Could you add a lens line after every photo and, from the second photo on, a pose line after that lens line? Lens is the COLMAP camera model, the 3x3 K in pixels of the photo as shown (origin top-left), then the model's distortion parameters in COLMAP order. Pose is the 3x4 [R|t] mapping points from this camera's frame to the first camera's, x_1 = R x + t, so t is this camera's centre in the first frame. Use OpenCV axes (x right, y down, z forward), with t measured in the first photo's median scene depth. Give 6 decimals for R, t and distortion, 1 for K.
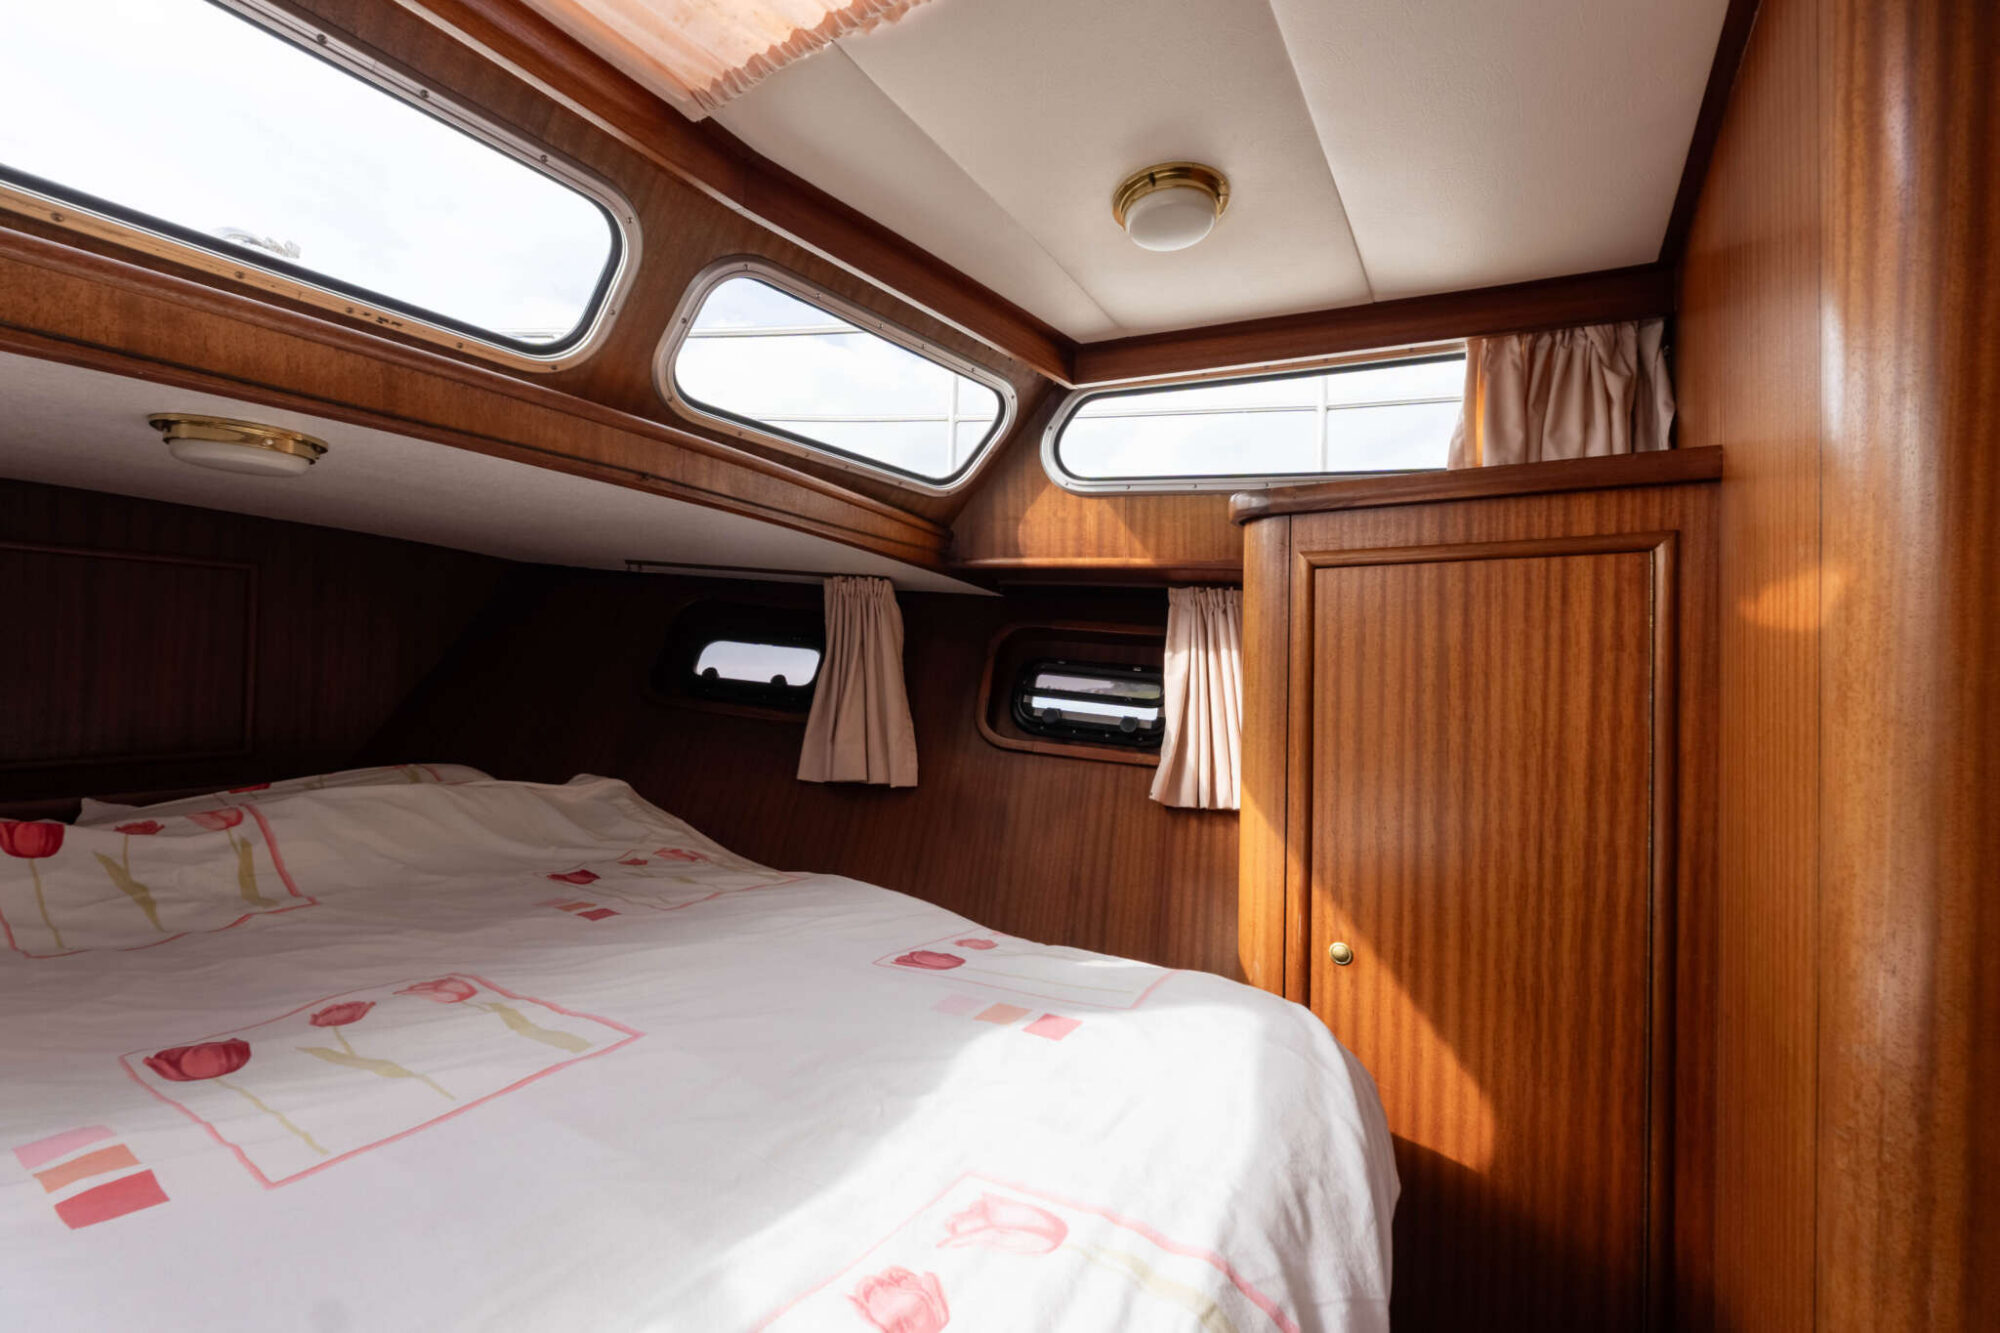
lens RADIAL K [[838.8, 0, 1001.1], [0, 838.8, 661.2], [0, 0, 1]] dist [-0.004862, -0.000521]
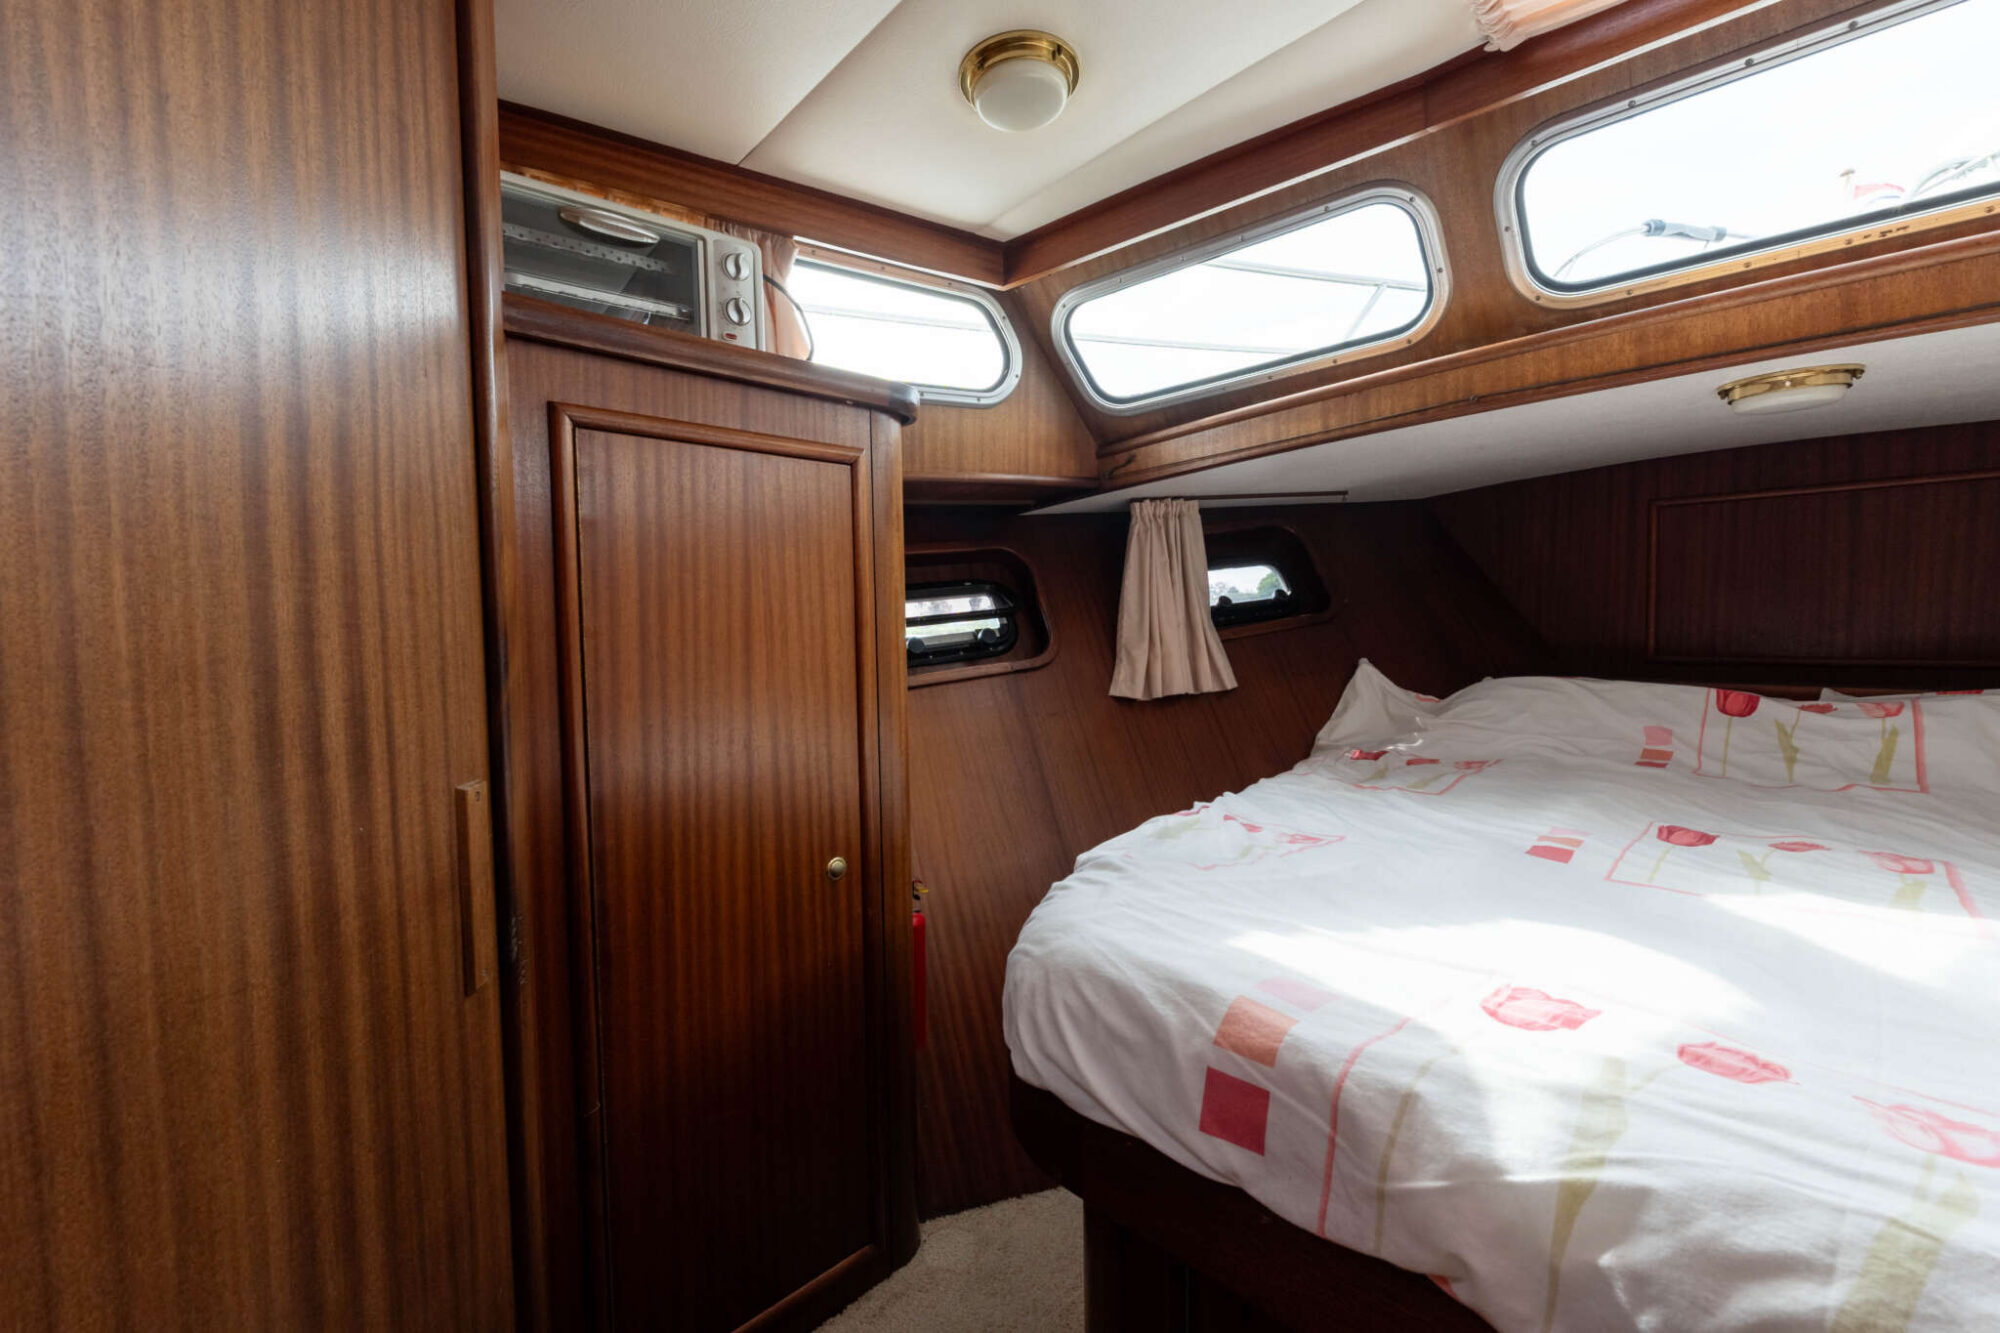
lens RADIAL K [[838.8, 0, 998.4], [0, 838.8, 662.6], [0, 0, 1]] dist [-0.004862, -0.000521]
pose [[-0.236538, 0.039940, -0.970801, 0.468414], [0.030859, 0.998960, 0.033579, 0.055094], [0.971132, -0.022016, -0.237525, 0.115676]]
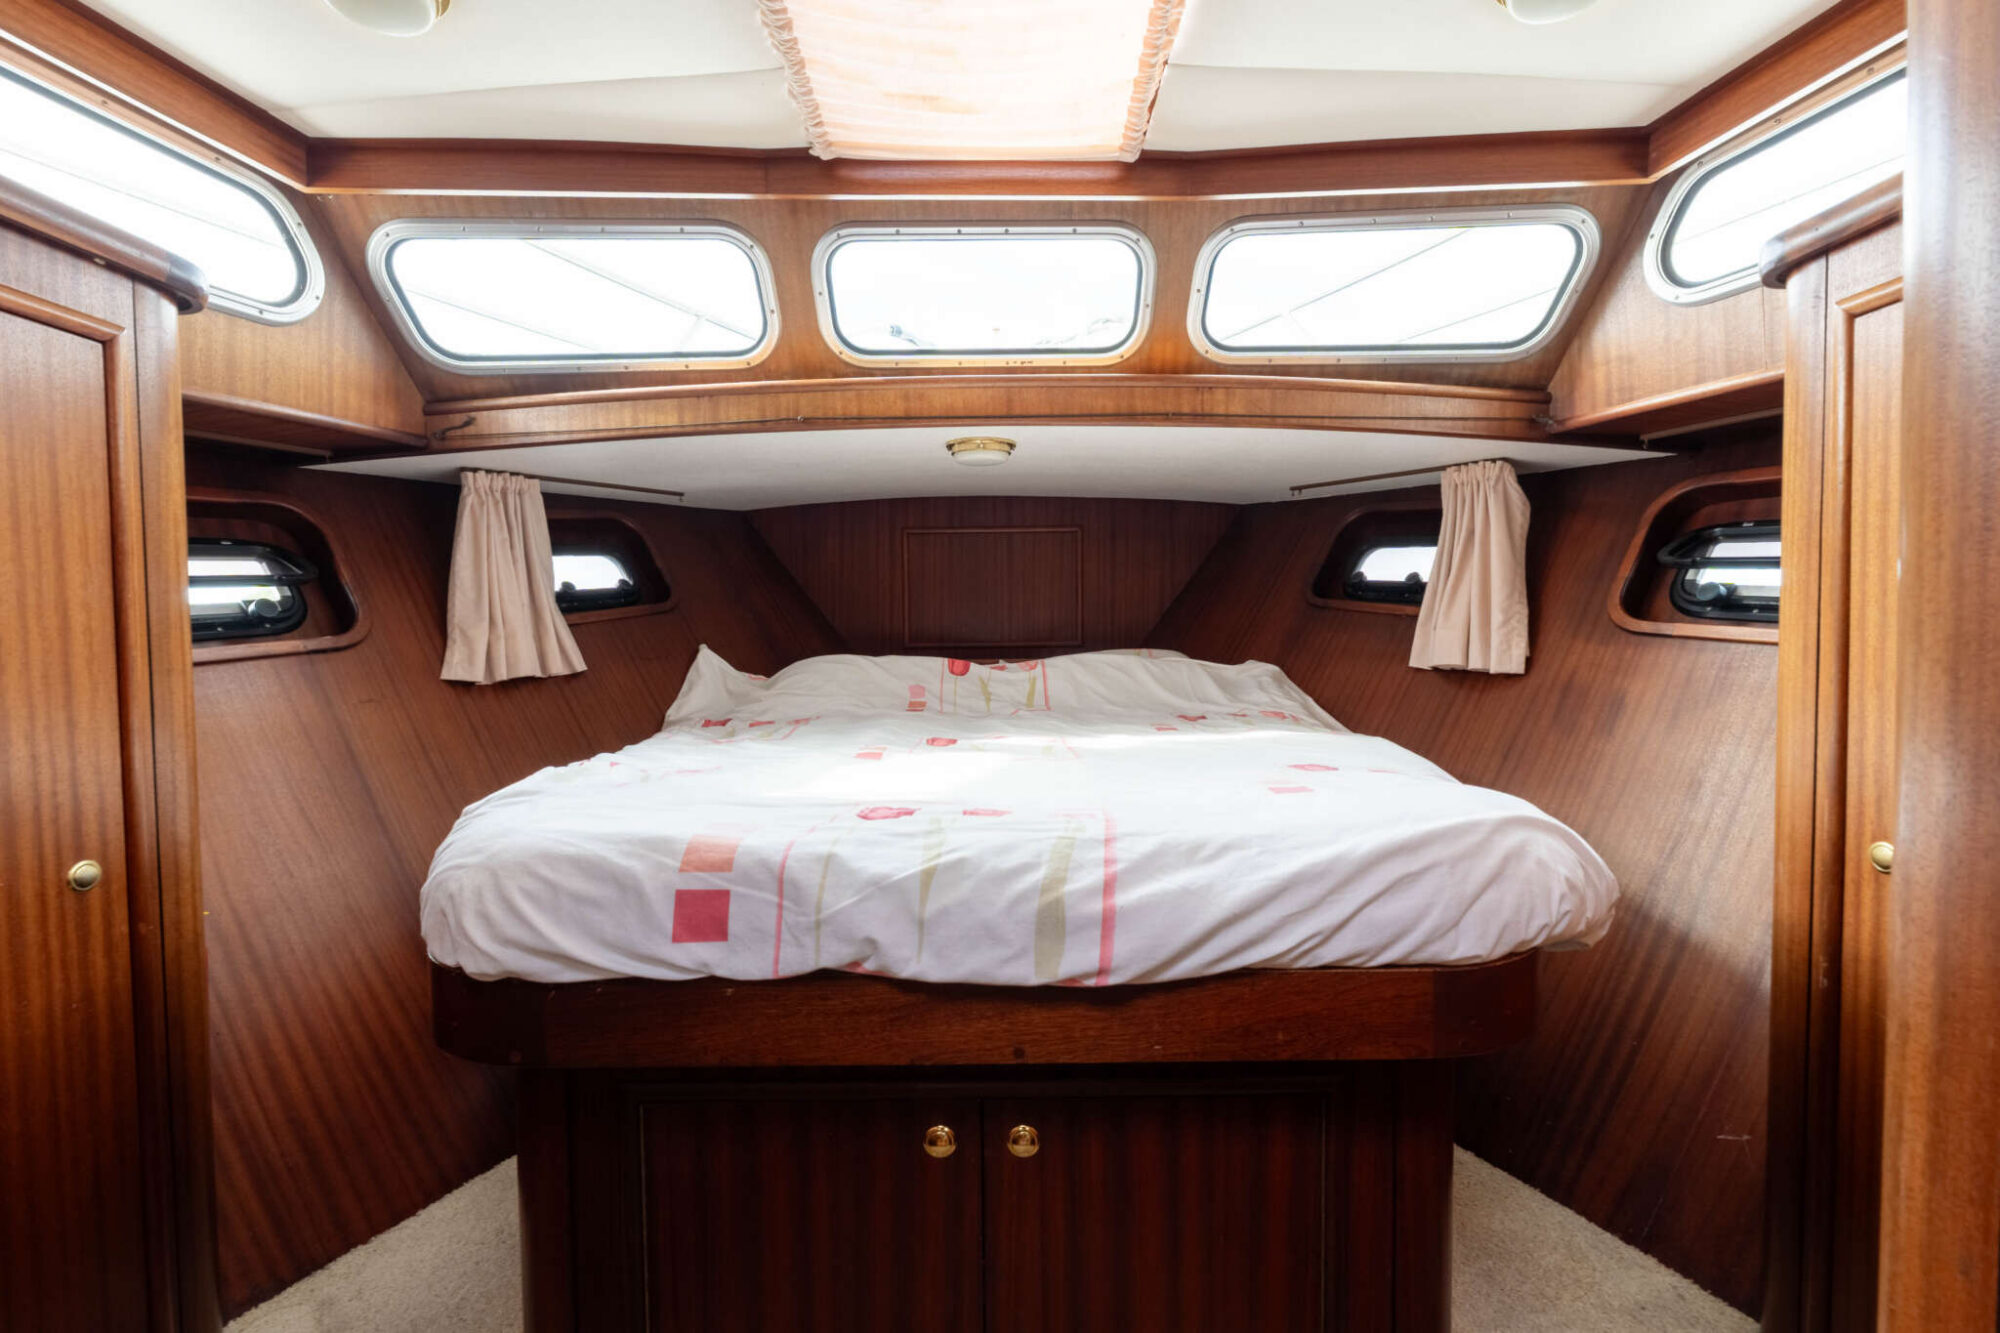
lens RADIAL K [[838.8, 0, 1000.8], [0, 838.8, 665.2], [0, 0, 1]] dist [-0.004862, -0.000521]
pose [[0.526365, 0.009786, -0.850202, 0.602170], [0.032275, 0.998983, 0.031481, 0.138673], [0.849646, -0.044011, 0.525514, 0.003313]]
